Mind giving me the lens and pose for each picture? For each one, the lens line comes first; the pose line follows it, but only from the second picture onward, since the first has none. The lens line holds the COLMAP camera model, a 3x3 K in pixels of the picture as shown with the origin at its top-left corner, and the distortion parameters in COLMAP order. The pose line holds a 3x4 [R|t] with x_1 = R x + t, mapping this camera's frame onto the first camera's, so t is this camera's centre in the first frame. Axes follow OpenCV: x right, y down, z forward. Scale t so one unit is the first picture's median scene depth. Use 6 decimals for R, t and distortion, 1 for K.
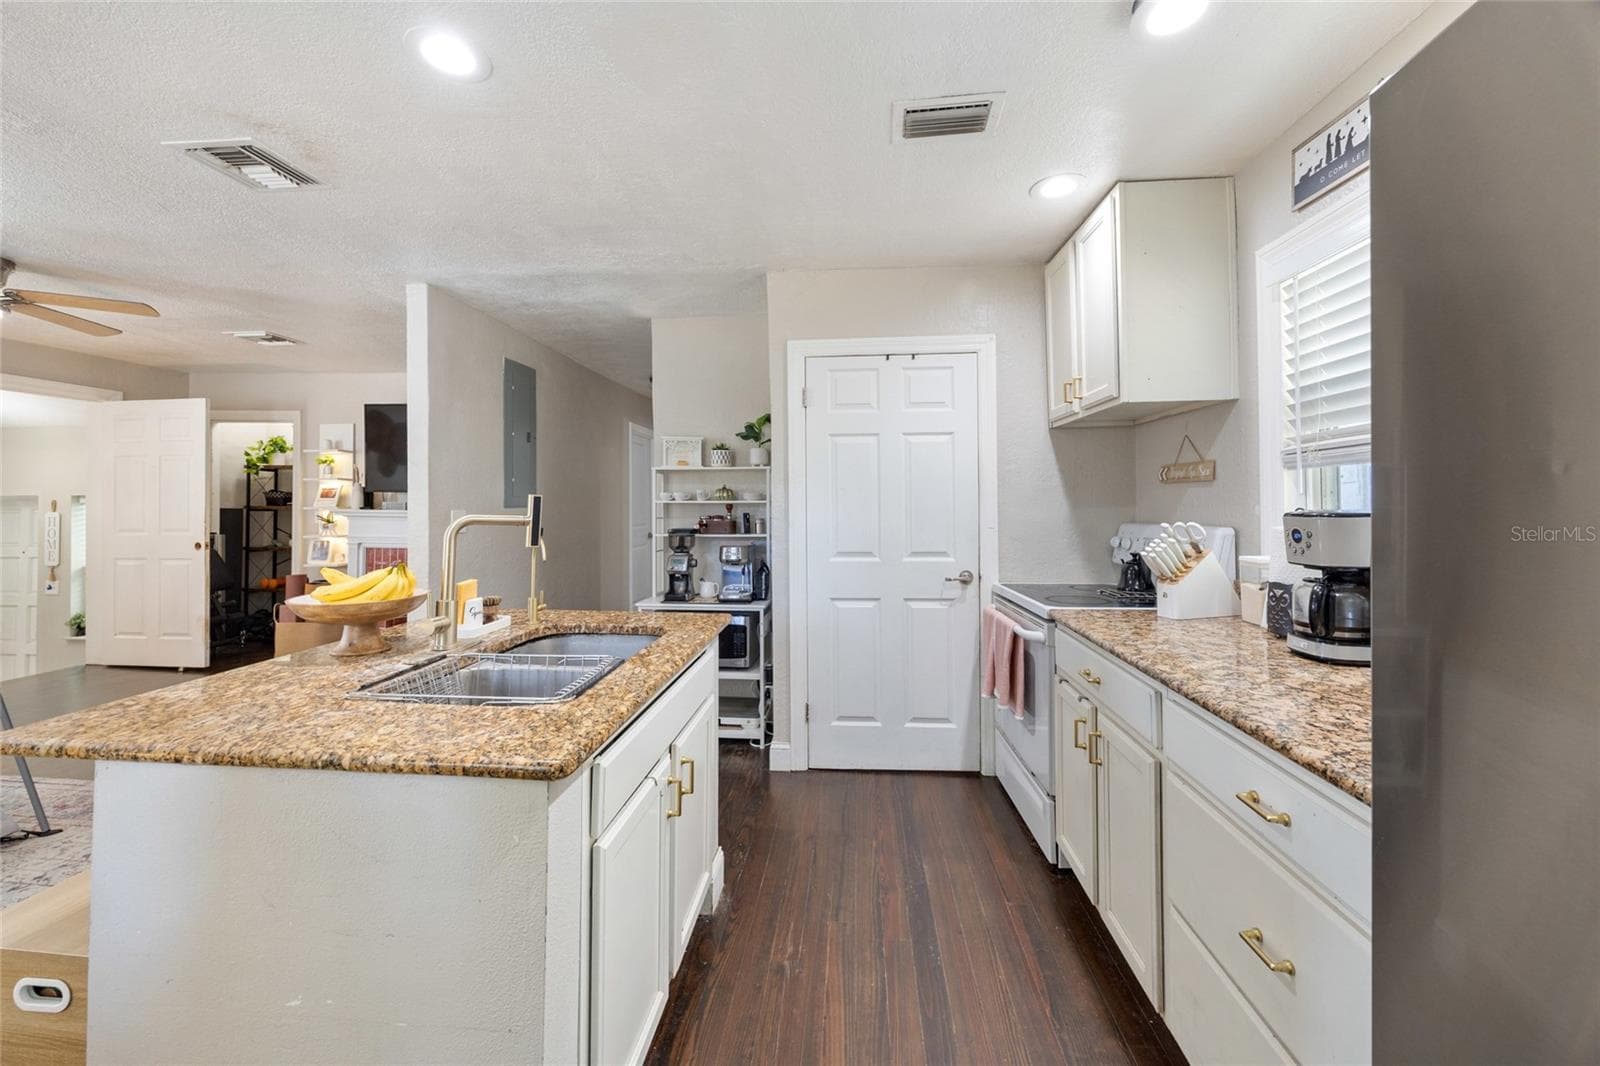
lens RADIAL K [[659.7, 0, 796.9], [0, 659.7, 493.5], [0, 0, 1]] dist [0.000240, 0.000008]
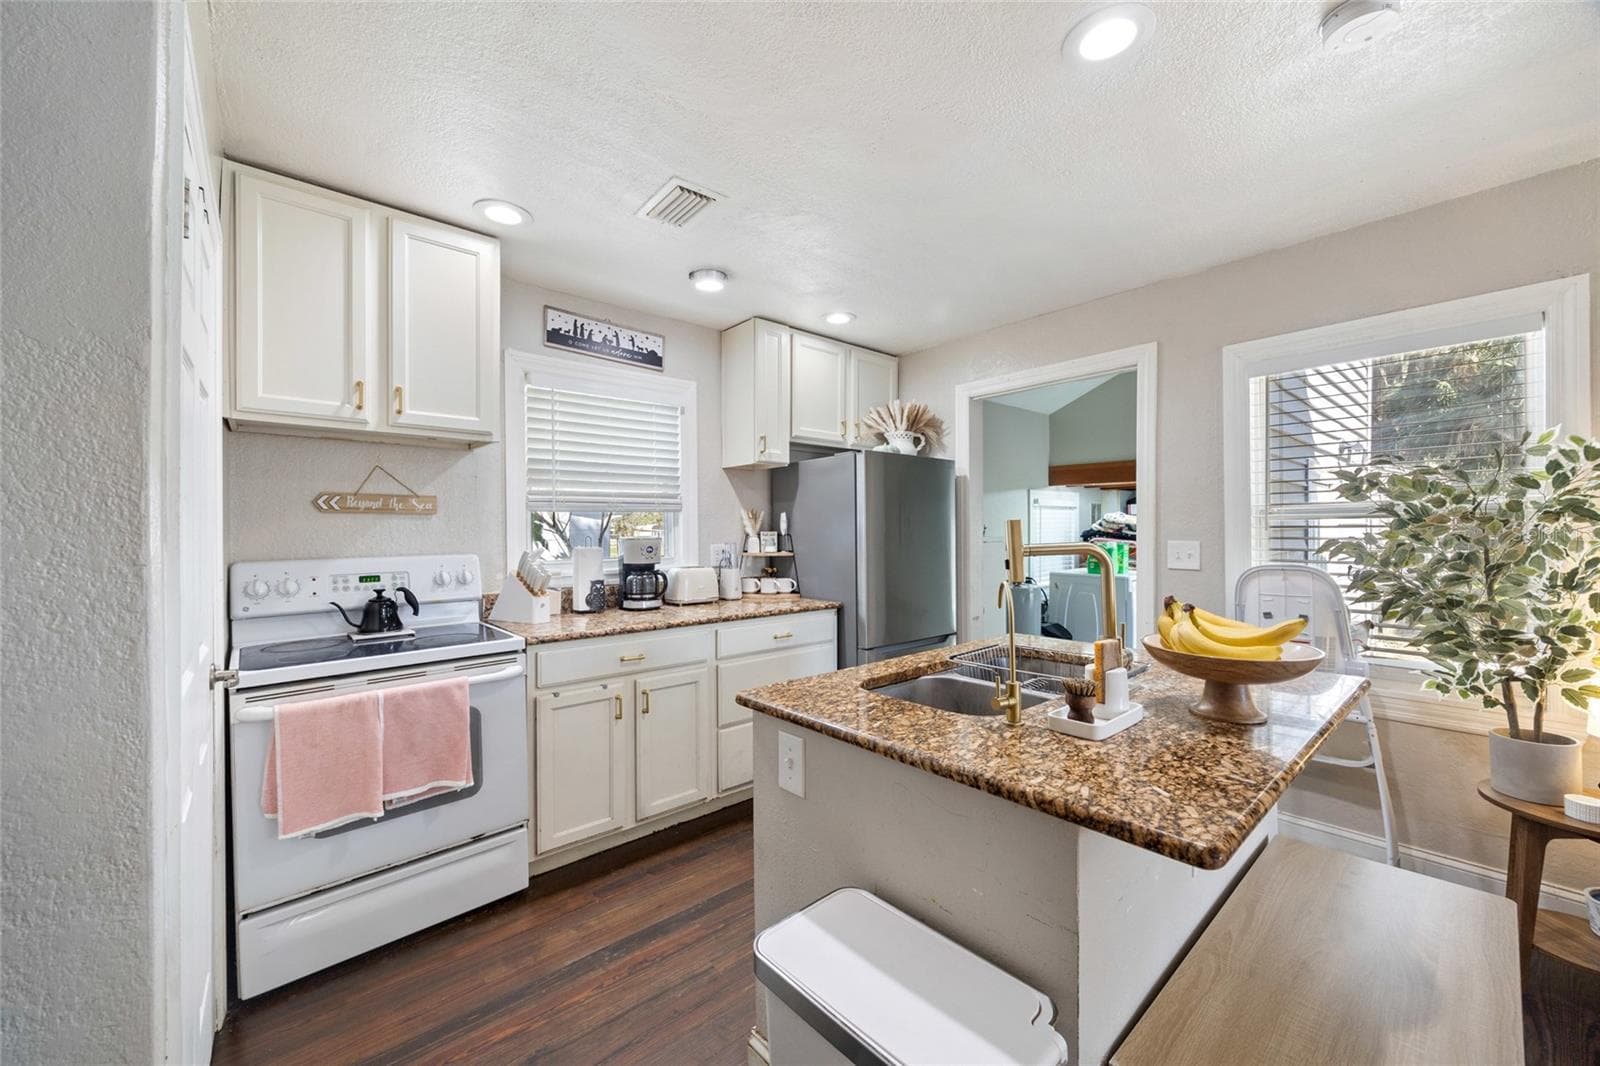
lens RADIAL K [[618.0, 0, 800.0], [0, 618.0, 533.0], [0, 0, 1]] dist [-0.000813, -0.000228]
pose [[-0.723631, 0.001400, 0.690186, -0.587802], [-0.002477, 0.999986, -0.004625, 0.015278], [-0.690183, -0.005056, -0.723617, 1.416625]]
